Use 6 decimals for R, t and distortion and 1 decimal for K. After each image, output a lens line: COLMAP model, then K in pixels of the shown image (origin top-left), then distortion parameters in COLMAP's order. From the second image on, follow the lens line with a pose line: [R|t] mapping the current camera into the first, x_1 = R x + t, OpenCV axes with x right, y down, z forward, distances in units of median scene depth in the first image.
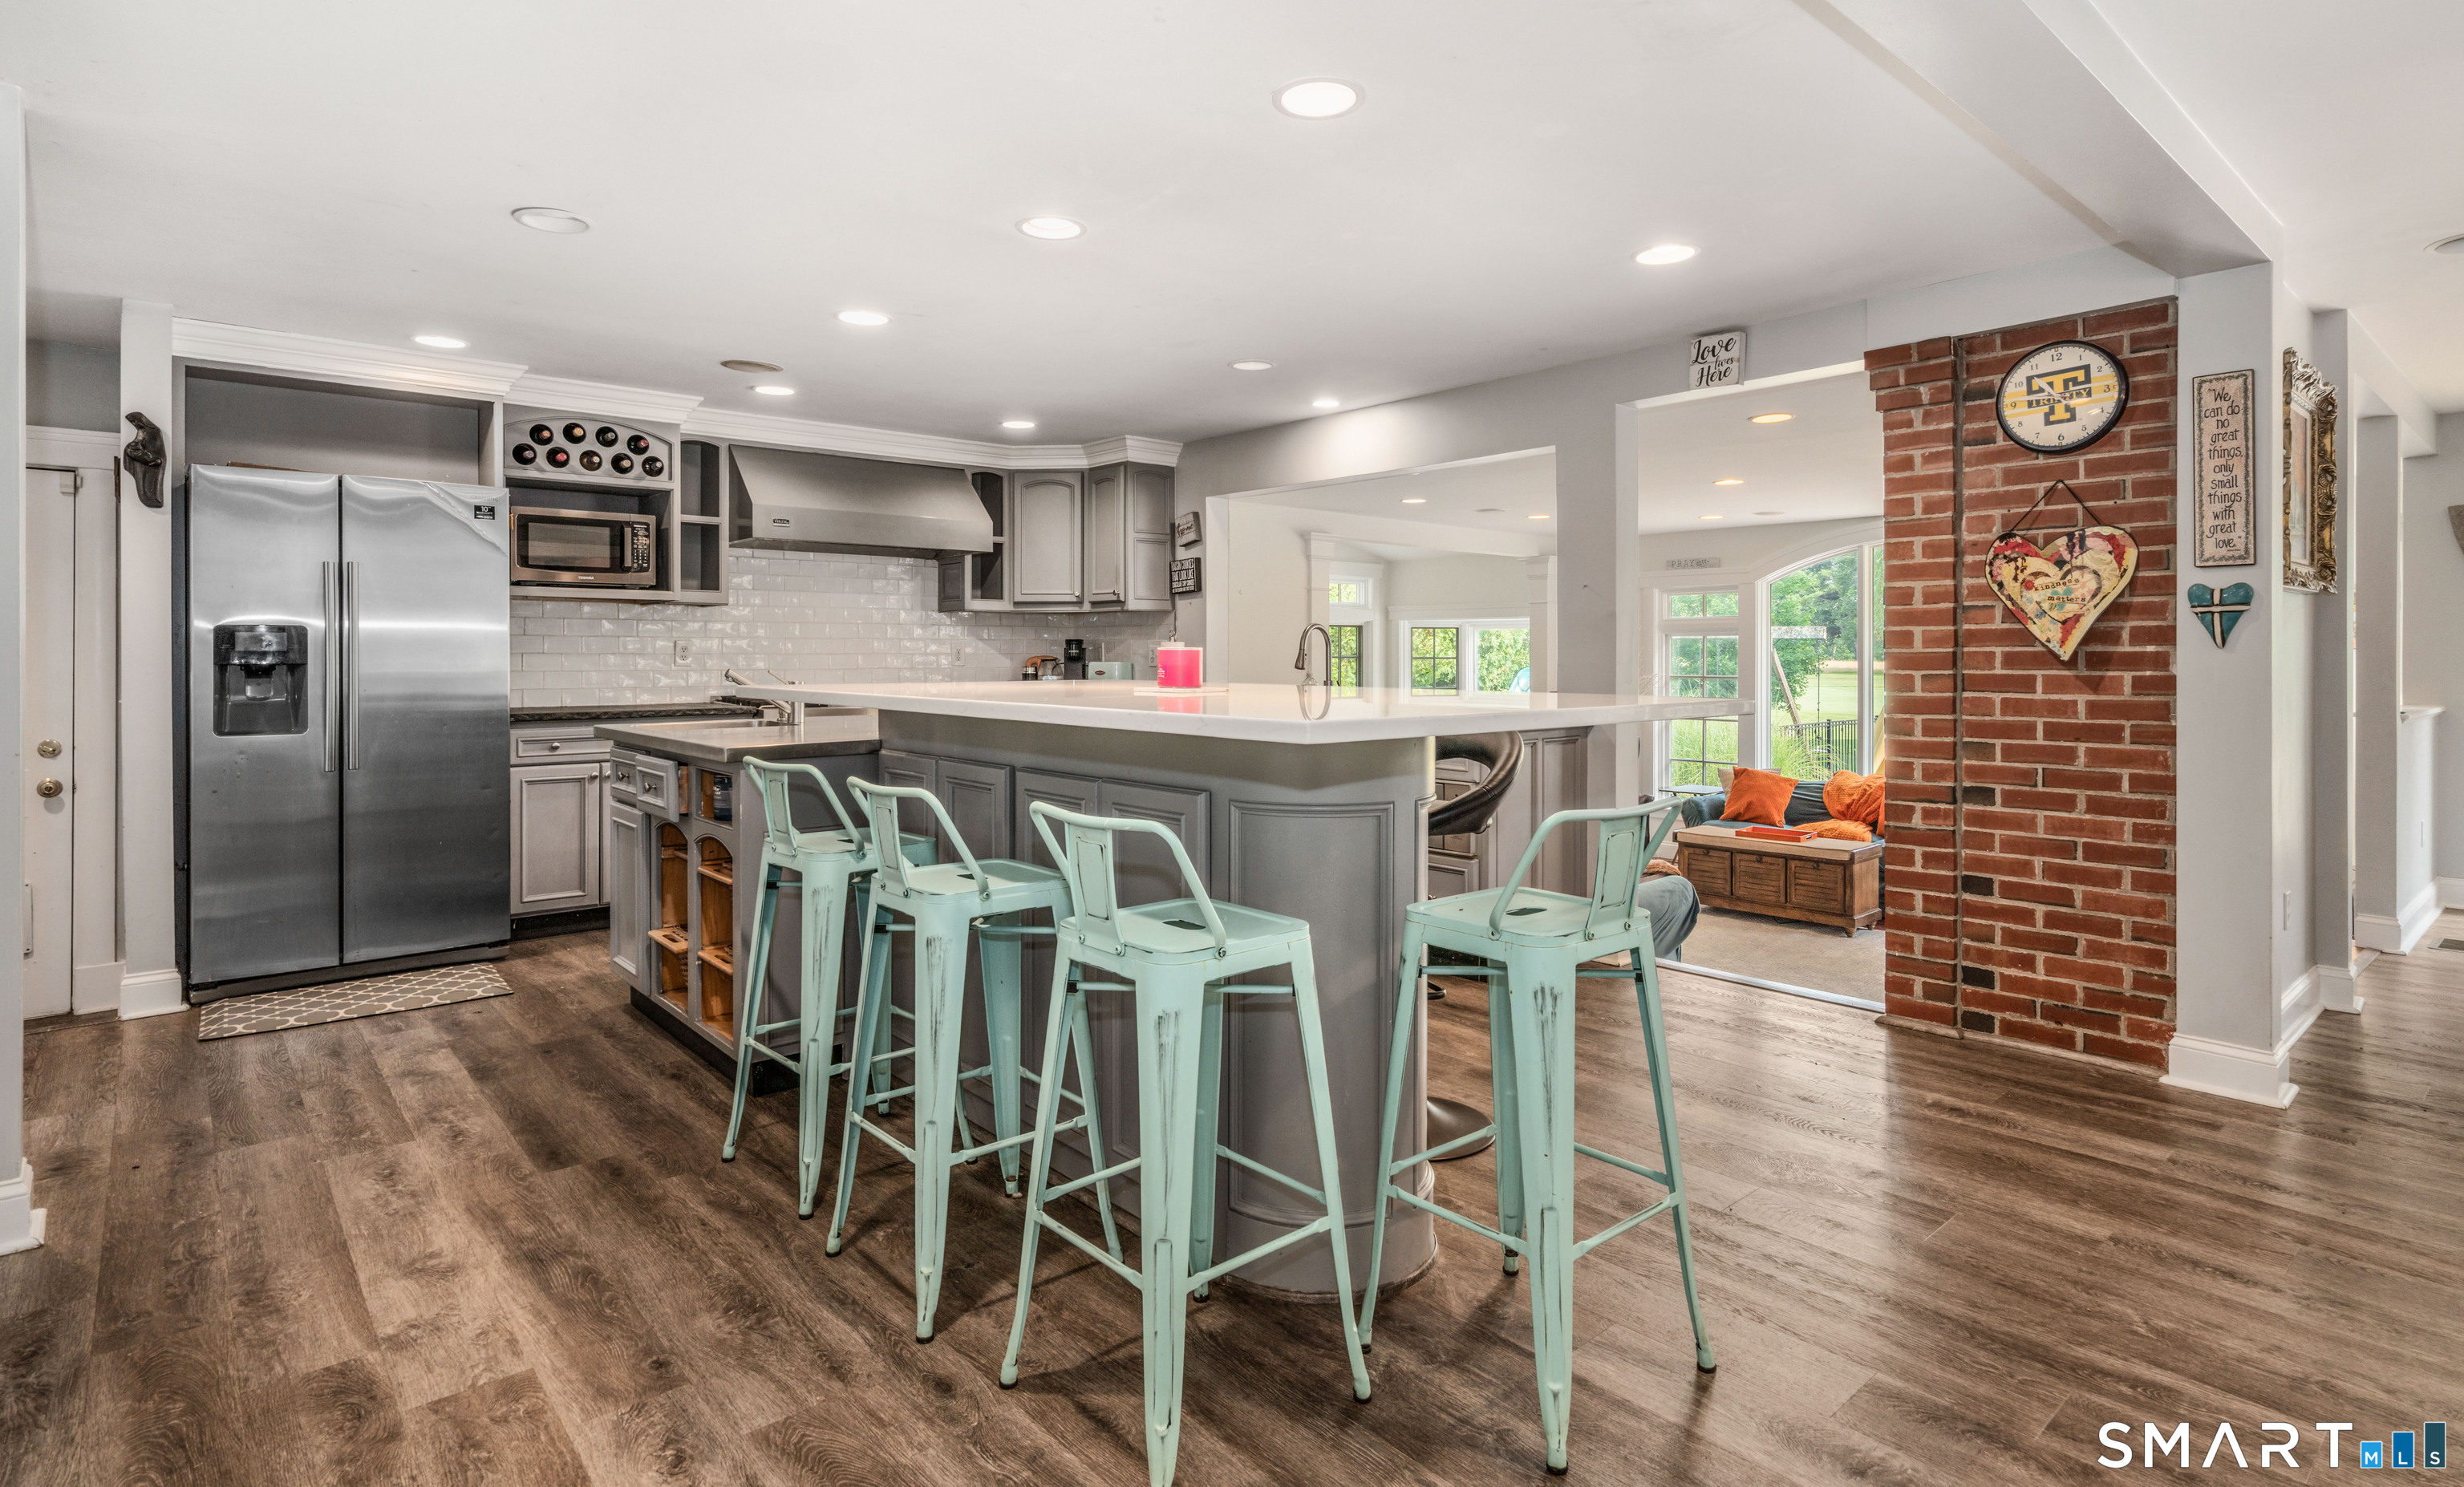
lens RADIAL K [[1223.2, 0, 1233.7], [0, 1223.2, 753.3], [0, 0, 1]] dist [0.003426, -0.000078]
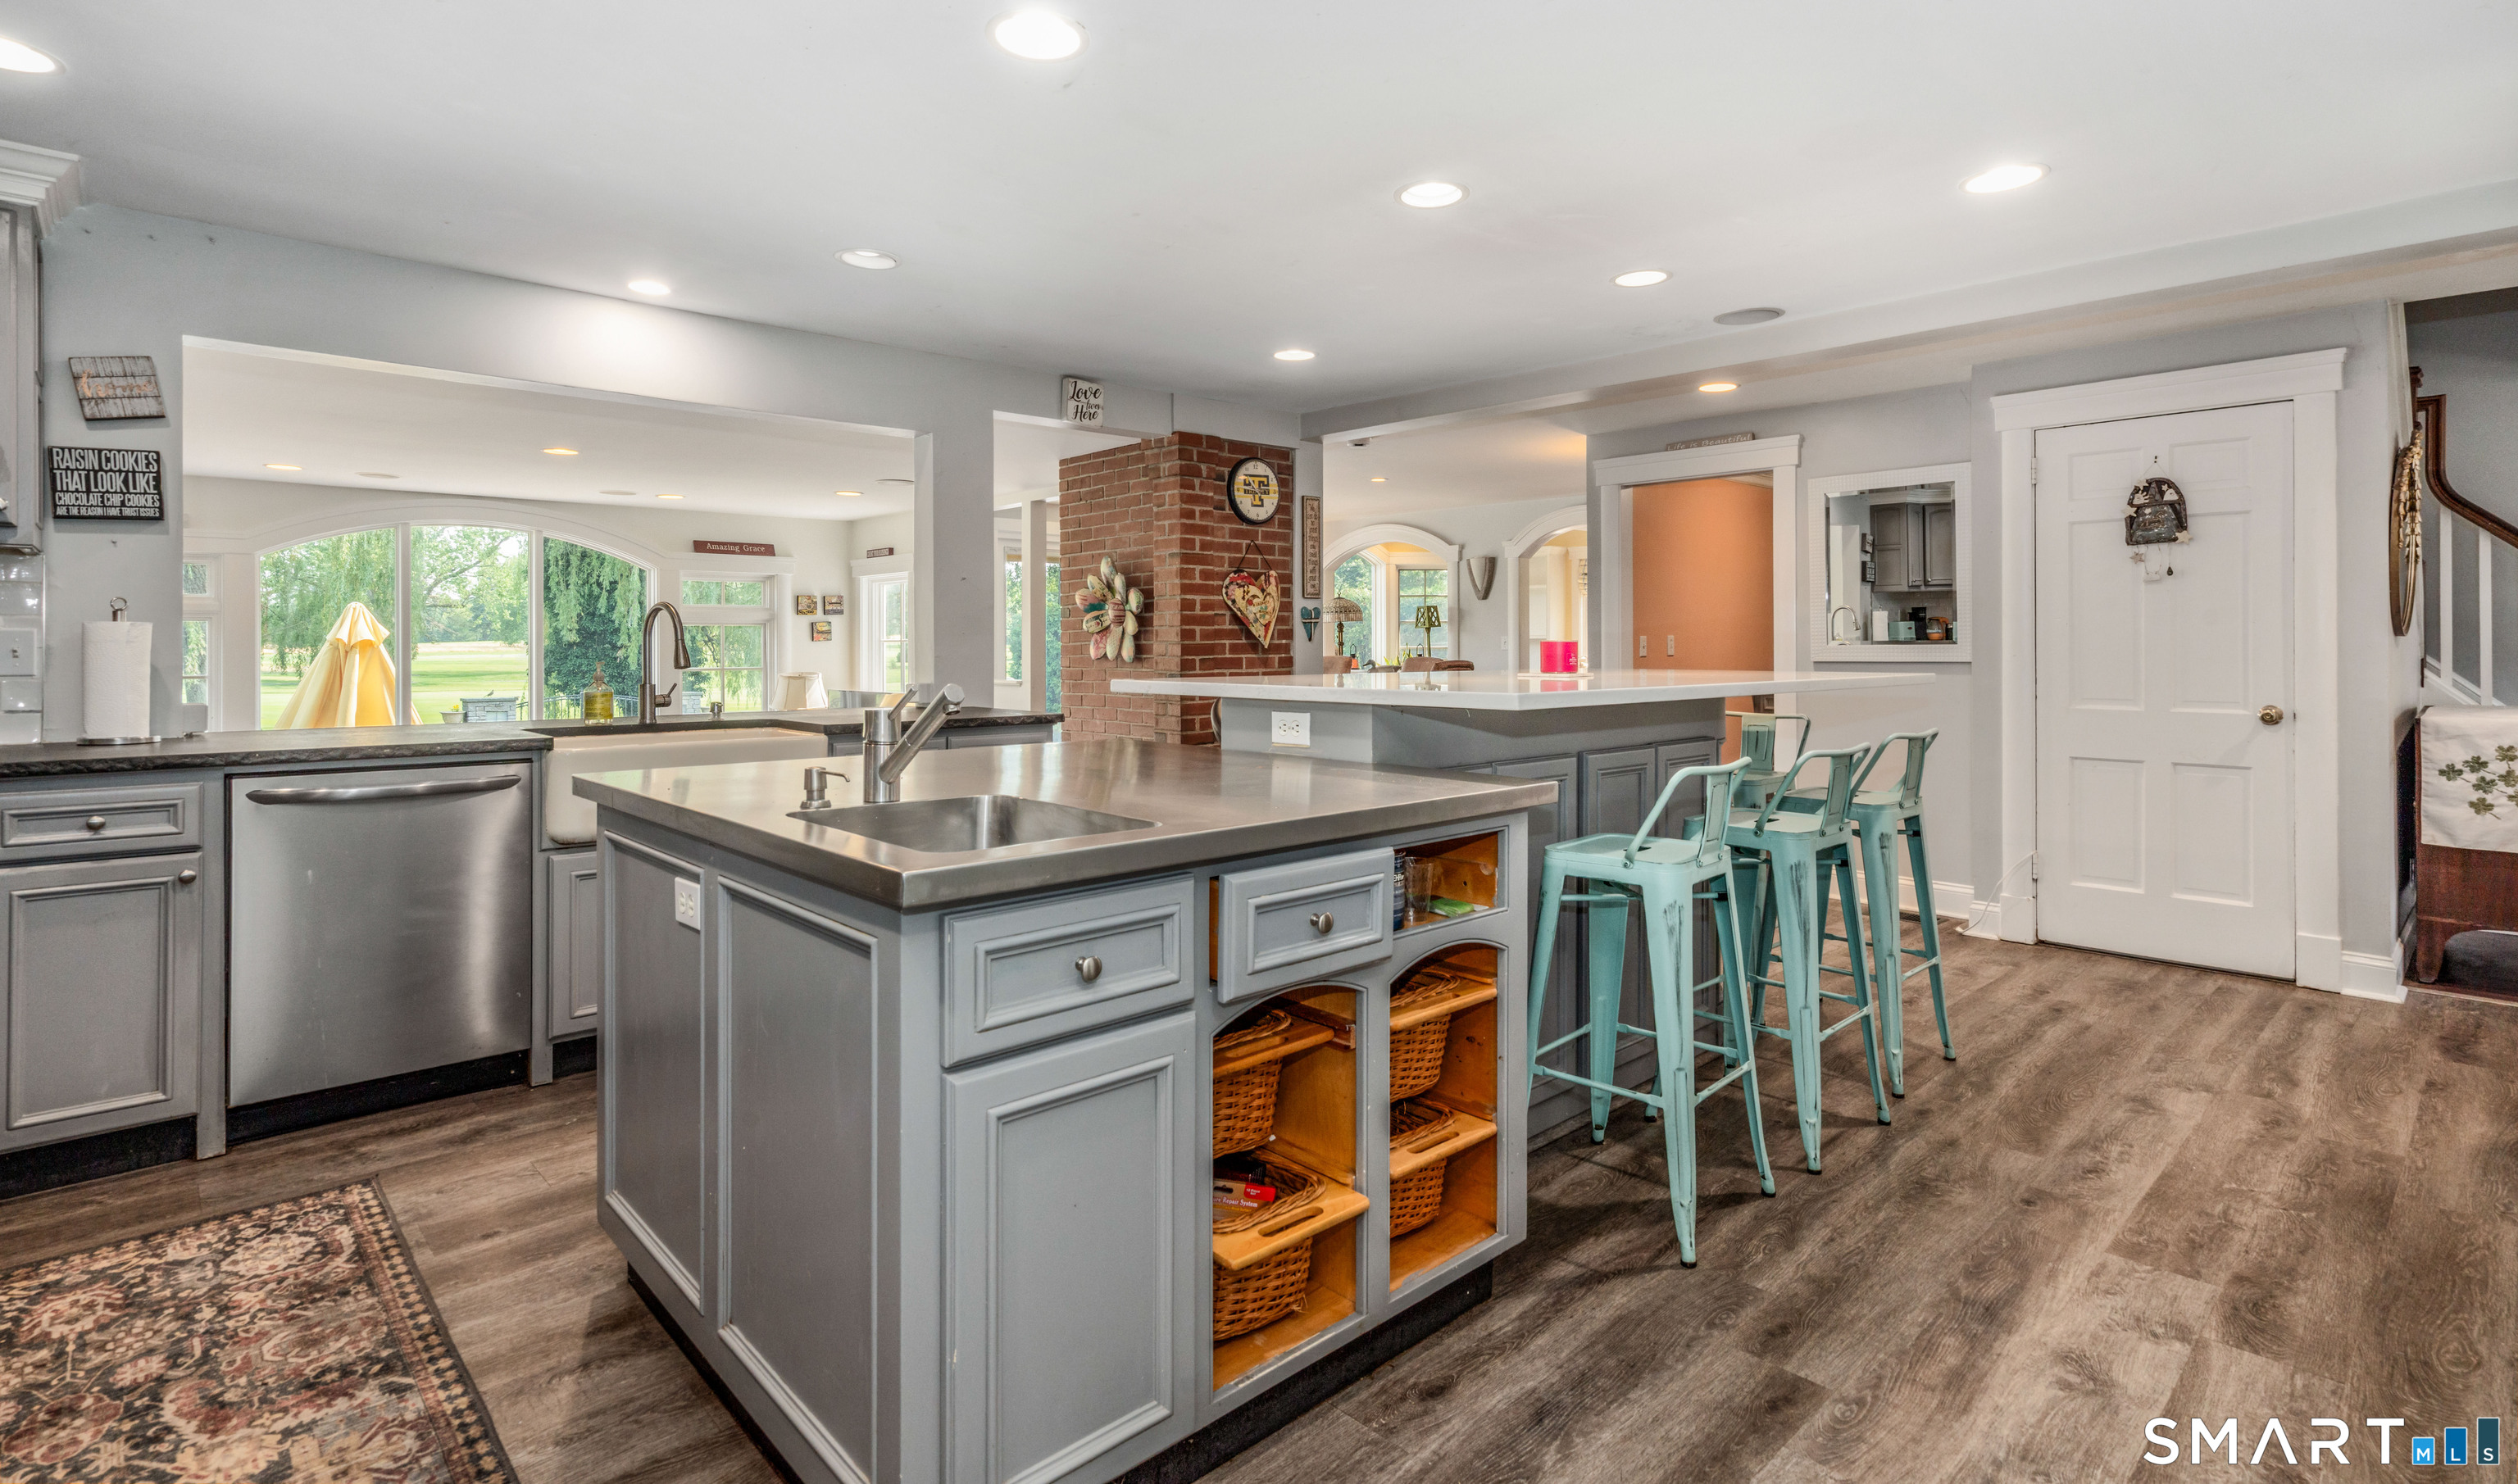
lens RADIAL K [[1198.9, 0, 1263.8], [0, 1198.9, 736.1], [0, 0, 1]] dist [0.000600, 0.000577]
pose [[-0.039355, -0.077323, 0.996229, -1.193928], [0.082518, 0.993344, 0.080358, -0.108143], [-0.995812, 0.085370, -0.032712, 1.302373]]
